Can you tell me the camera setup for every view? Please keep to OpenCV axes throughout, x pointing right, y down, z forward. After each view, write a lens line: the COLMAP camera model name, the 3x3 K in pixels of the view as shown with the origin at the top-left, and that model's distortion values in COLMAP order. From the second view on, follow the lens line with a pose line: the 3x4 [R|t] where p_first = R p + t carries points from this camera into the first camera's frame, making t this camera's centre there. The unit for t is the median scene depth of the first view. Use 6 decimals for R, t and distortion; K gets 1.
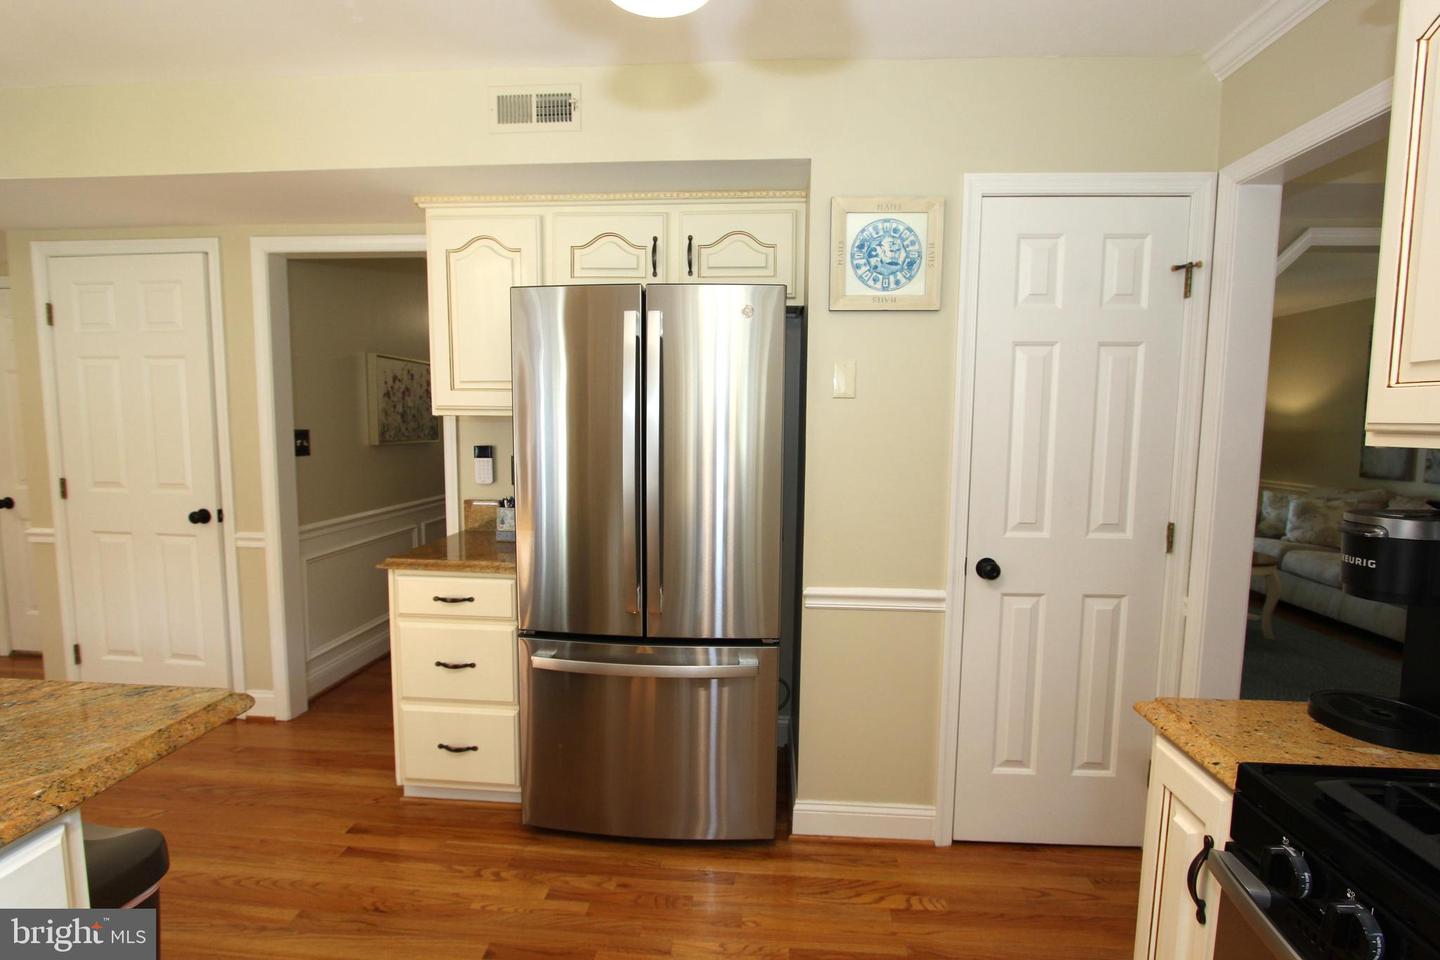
lens RADIAL K [[679.0, 0, 720.0], [0, 679.0, 480.0], [0, 0, 1]] dist [-0.019829, 0.001127]
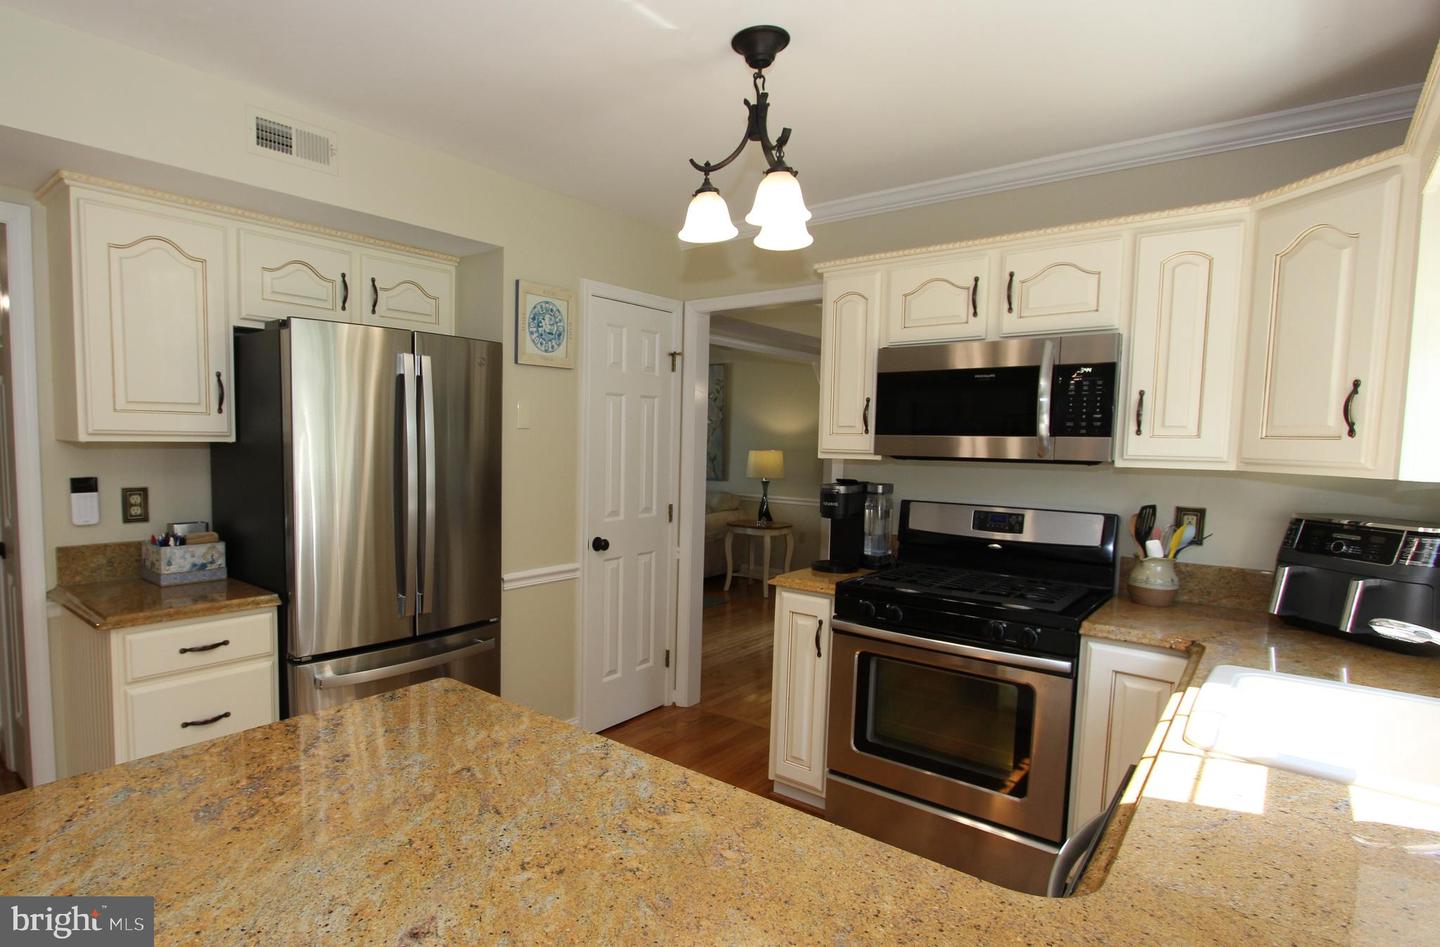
lens RADIAL K [[742.1, 0, 636.0], [0, 742.1, 492.4], [0, 0, 1]] dist [-0.026628, -0.000348]
pose [[0.607462, -0.059174, 0.792142, -0.864917], [0.060352, 0.997777, 0.028253, -0.024183], [-0.792053, 0.030645, 0.609683, -0.064668]]
